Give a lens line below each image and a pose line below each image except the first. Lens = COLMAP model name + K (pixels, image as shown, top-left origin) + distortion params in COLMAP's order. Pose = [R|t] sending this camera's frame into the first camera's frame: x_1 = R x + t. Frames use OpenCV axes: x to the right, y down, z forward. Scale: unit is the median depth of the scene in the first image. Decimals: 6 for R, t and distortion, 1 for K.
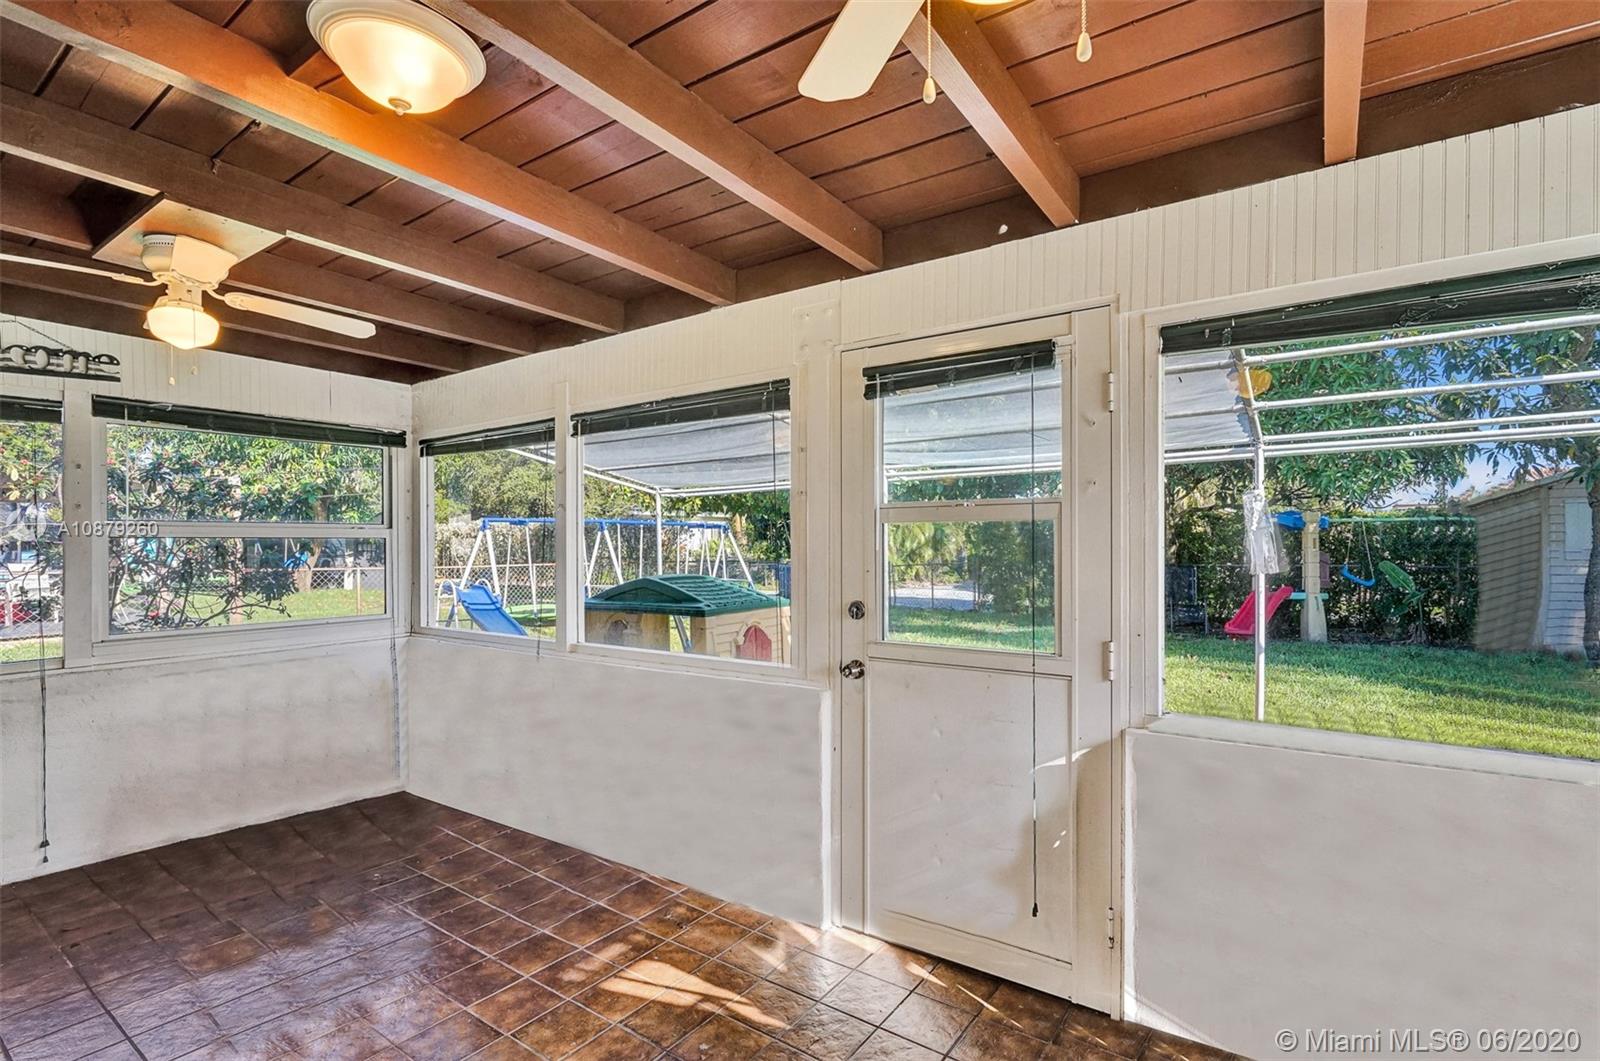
lens RADIAL K [[751.6, 0, 805.9], [0, 751.6, 539.8], [0, 0, 1]] dist [-0.013595, 0.003340]
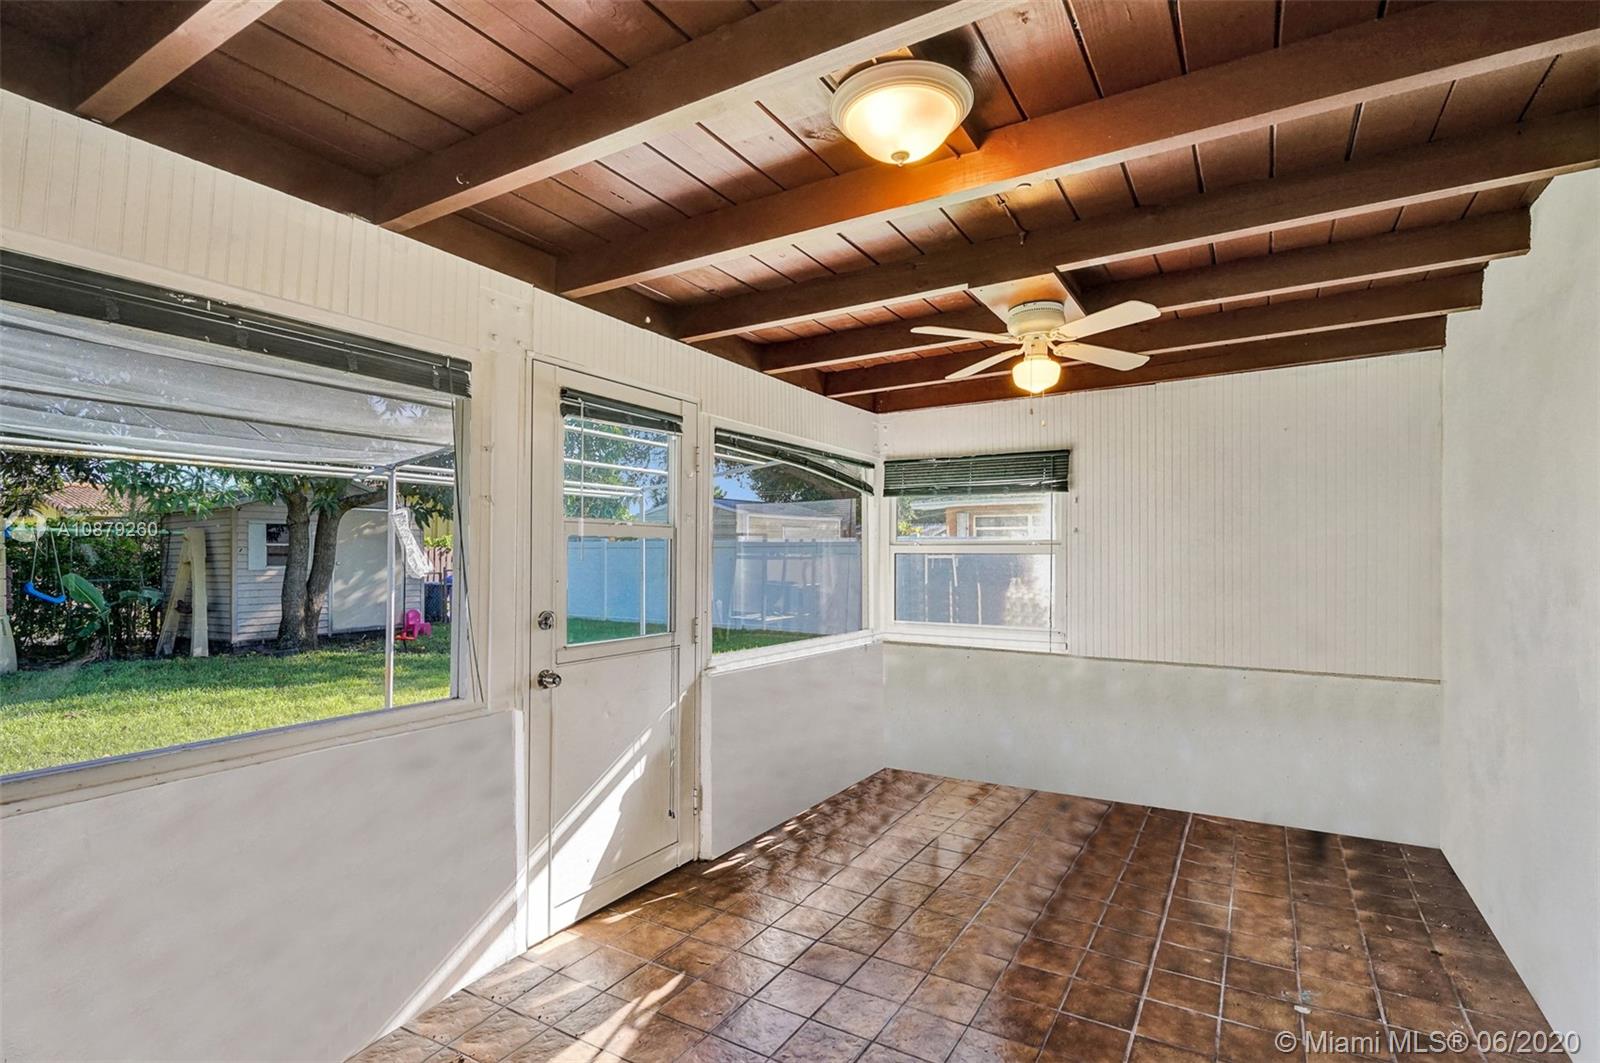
lens RADIAL K [[751.6, 0, 808.0], [0, 751.6, 543.2], [0, 0, 1]] dist [-0.013595, 0.003340]
pose [[-0.074971, 0.020750, 0.996970, -0.996486], [-0.007146, 0.999747, -0.021345, 0.009090], [-0.997160, -0.008725, -0.074803, 0.745871]]
